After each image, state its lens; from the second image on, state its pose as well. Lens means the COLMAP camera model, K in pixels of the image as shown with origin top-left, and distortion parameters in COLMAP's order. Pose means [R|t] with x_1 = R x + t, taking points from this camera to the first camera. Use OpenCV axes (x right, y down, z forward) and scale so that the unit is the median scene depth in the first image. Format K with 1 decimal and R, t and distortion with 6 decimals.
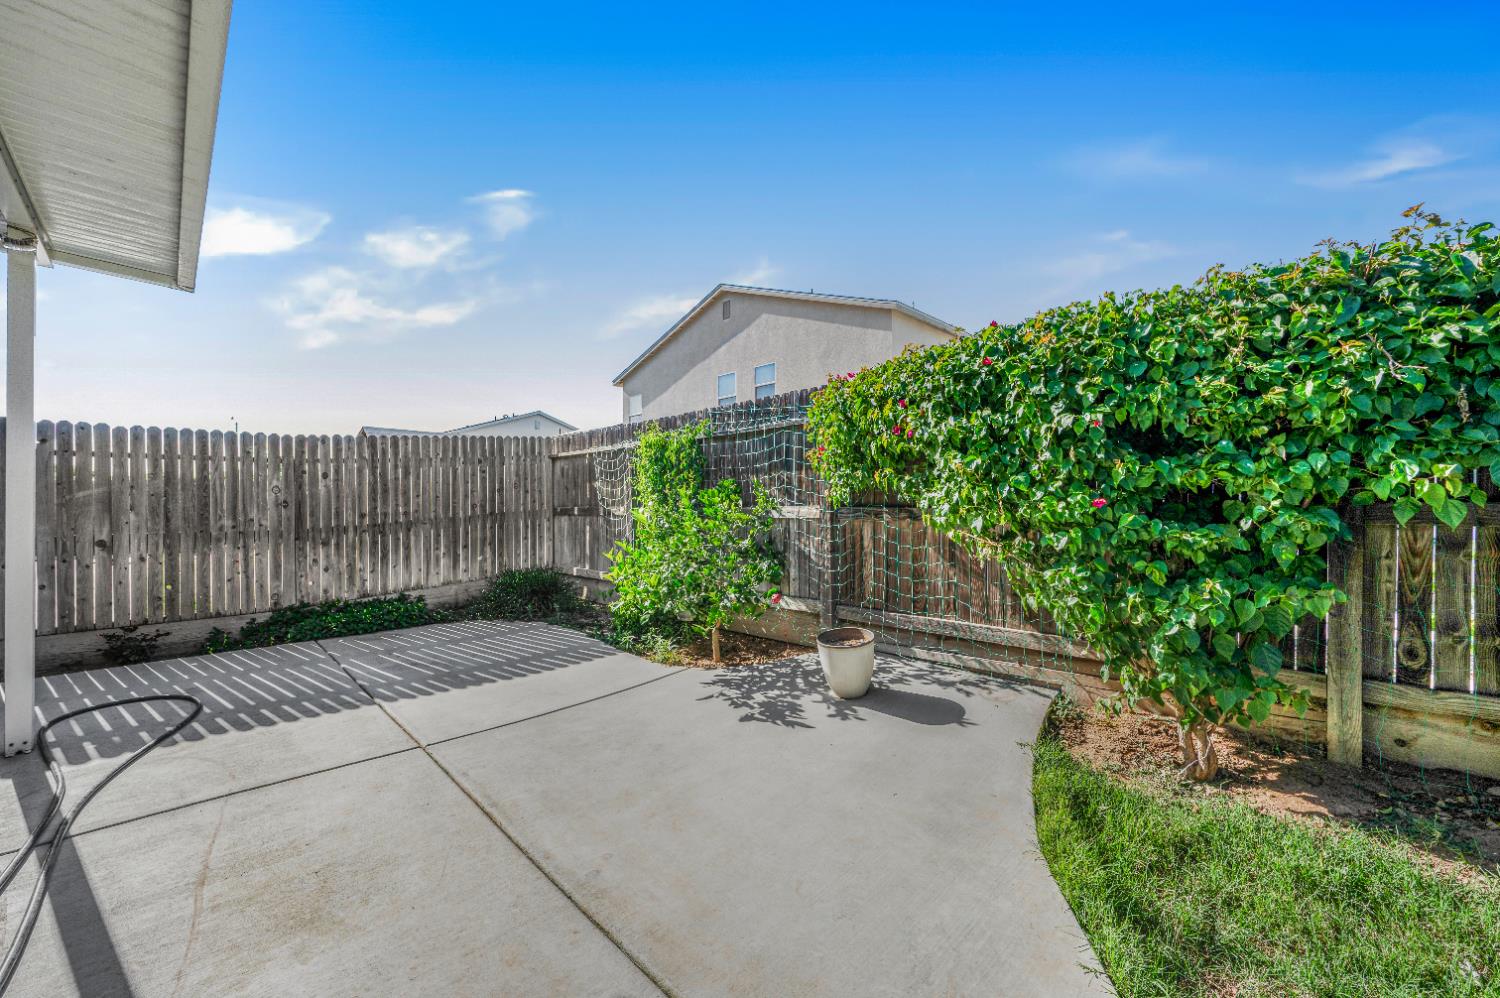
lens RADIAL K [[563.1, 0, 750.0], [0, 563.1, 499.0], [0, 0, 1]] dist [0.000826, 0.000031]
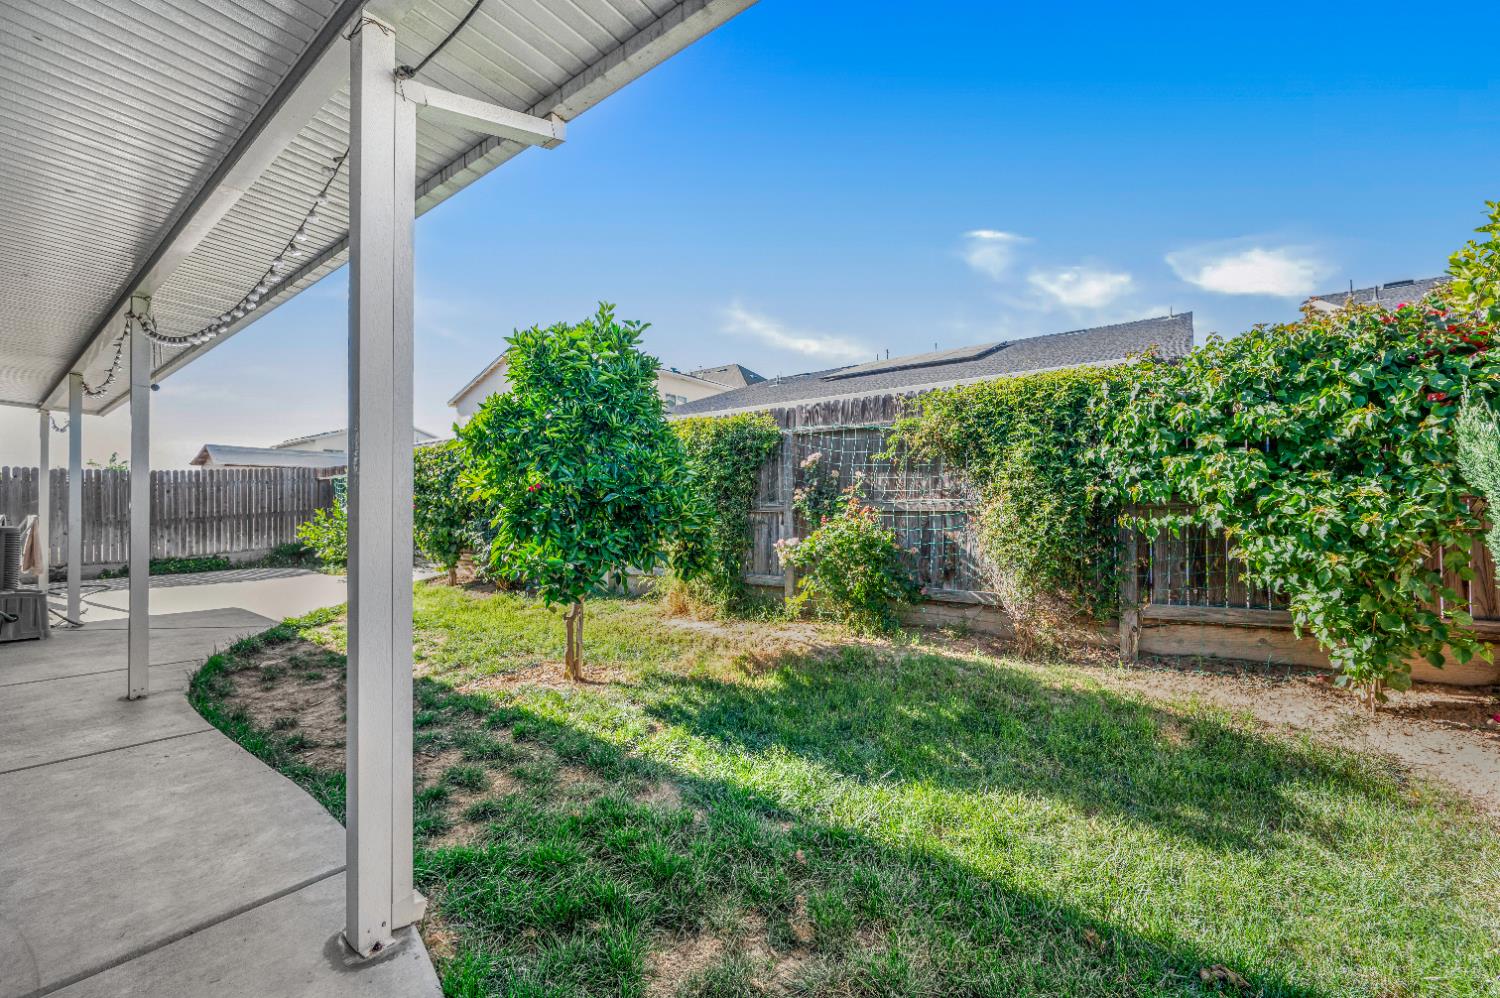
lens RADIAL K [[589.2, 0, 750.0], [0, 589.2, 499.0], [0, 0, 1]] dist [0.004610, 0.000769]
pose [[0.990424, 0.000190, 0.138060, 0.844879], [0.000972, 0.999965, -0.008347, 0.002127], [-0.138057, 0.008401, 0.990389, -1.155405]]
